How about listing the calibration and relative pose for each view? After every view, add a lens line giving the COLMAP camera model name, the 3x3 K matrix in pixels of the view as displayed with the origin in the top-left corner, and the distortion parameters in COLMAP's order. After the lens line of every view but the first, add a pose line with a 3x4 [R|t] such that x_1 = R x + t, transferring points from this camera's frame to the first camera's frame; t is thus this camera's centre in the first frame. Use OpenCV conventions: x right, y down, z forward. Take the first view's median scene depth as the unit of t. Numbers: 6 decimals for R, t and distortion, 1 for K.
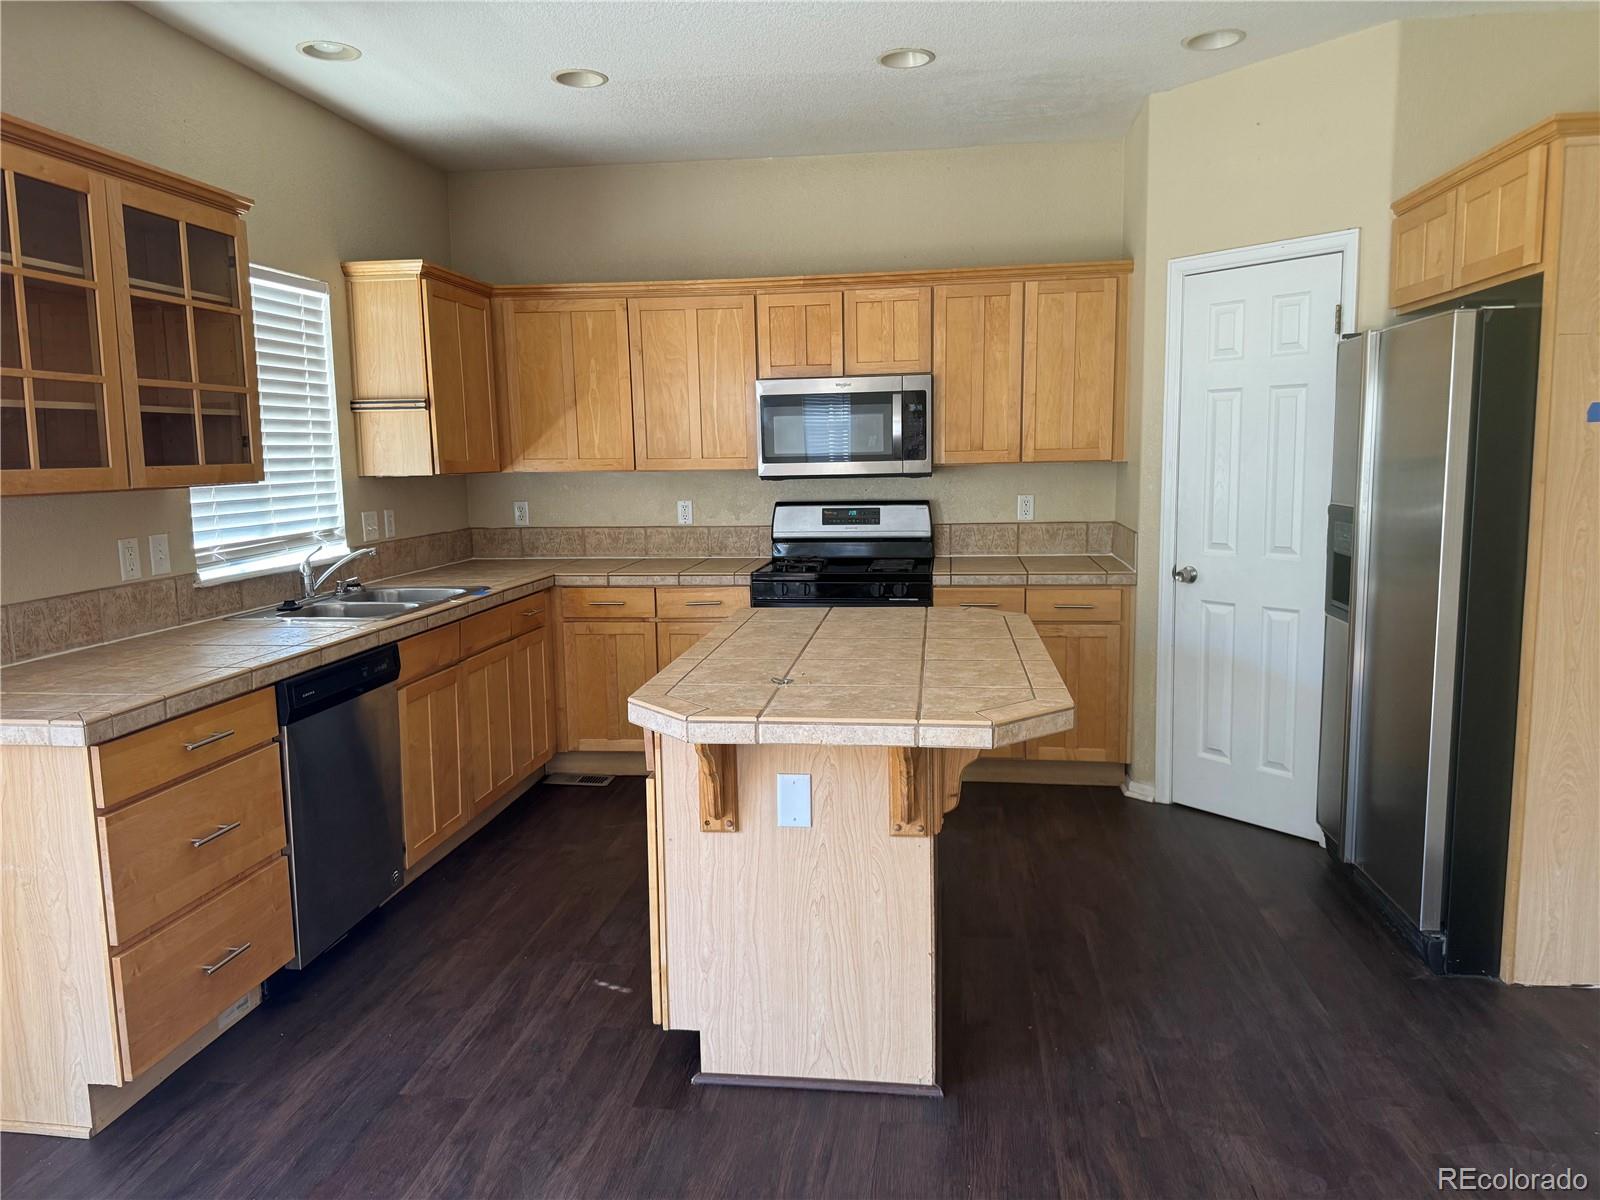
lens RADIAL K [[1137.2, 0, 800.4], [0, 1137.2, 590.0], [0, 0, 1]] dist [0.001861, -0.024874]
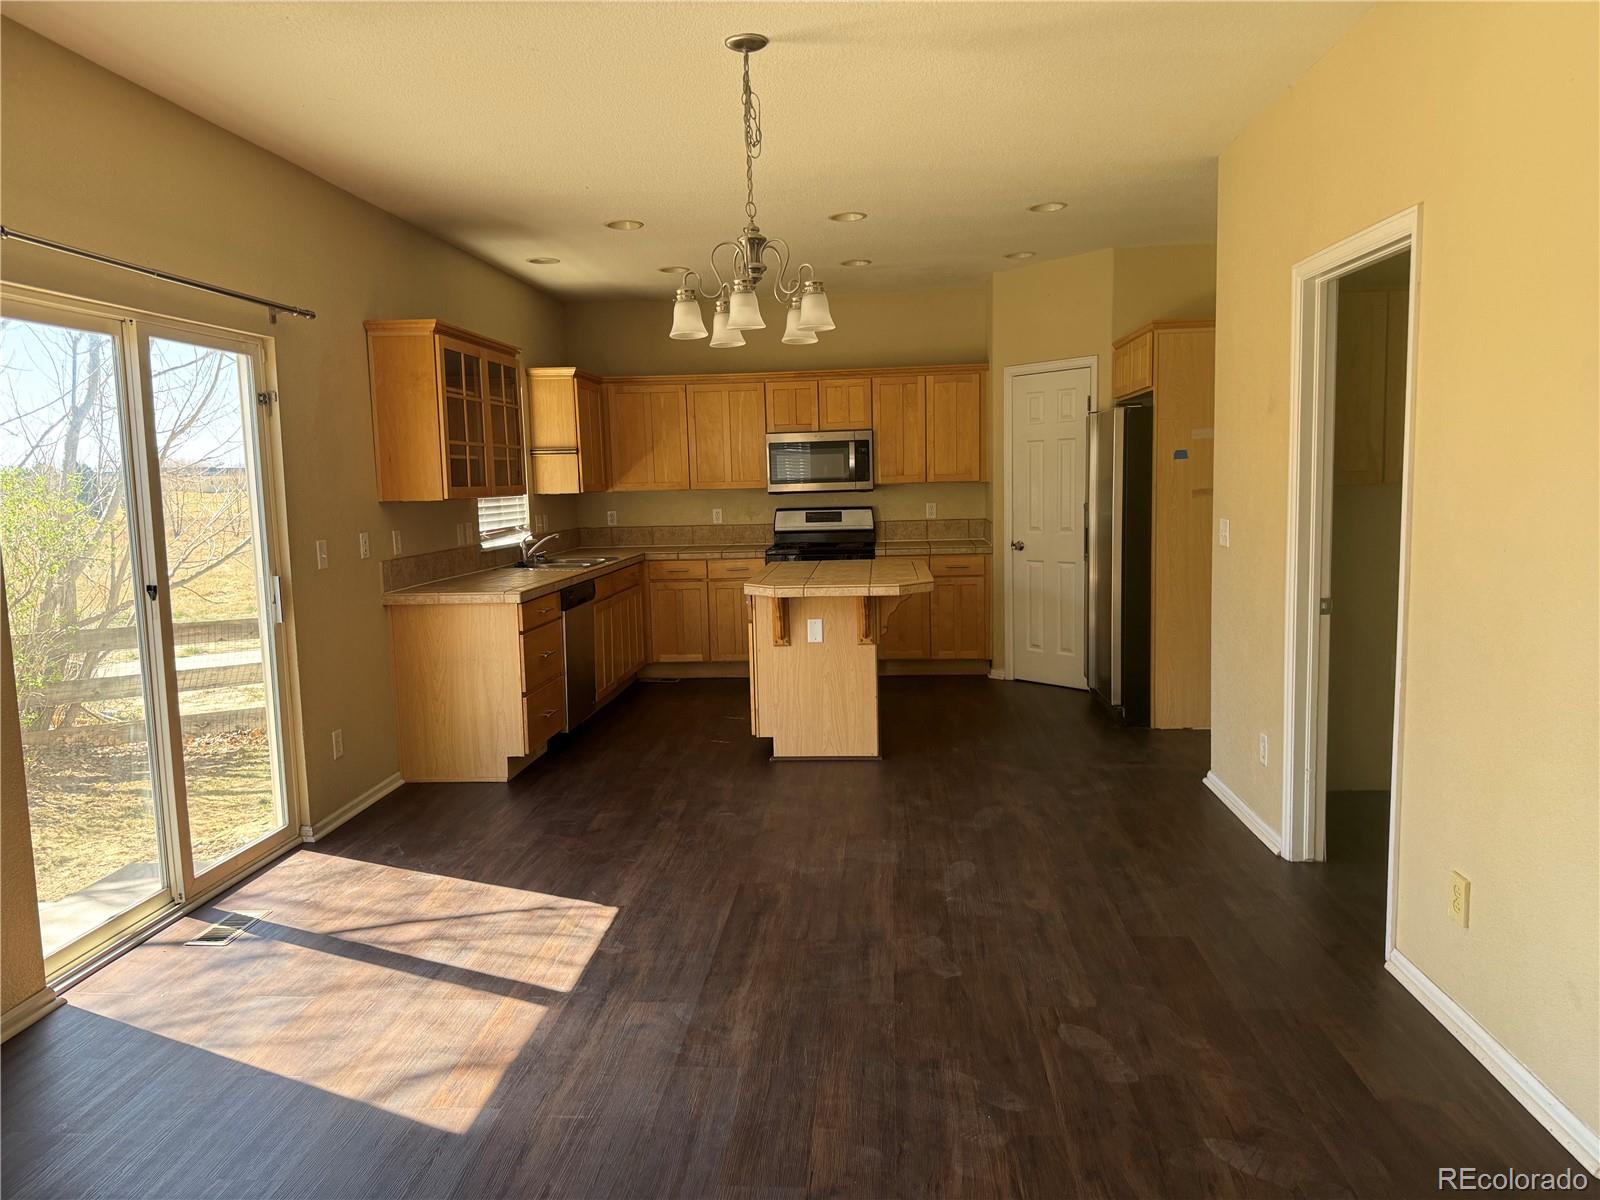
lens RADIAL K [[1137.2, 0, 796.1], [0, 1137.2, 610.2], [0, 0, 1]] dist [0.001861, -0.024874]
pose [[0.998757, -0.013818, 0.047892, -0.085467], [0.014115, 0.999883, -0.005873, 0.088961], [-0.047805, 0.006542, 0.998835, -0.711036]]
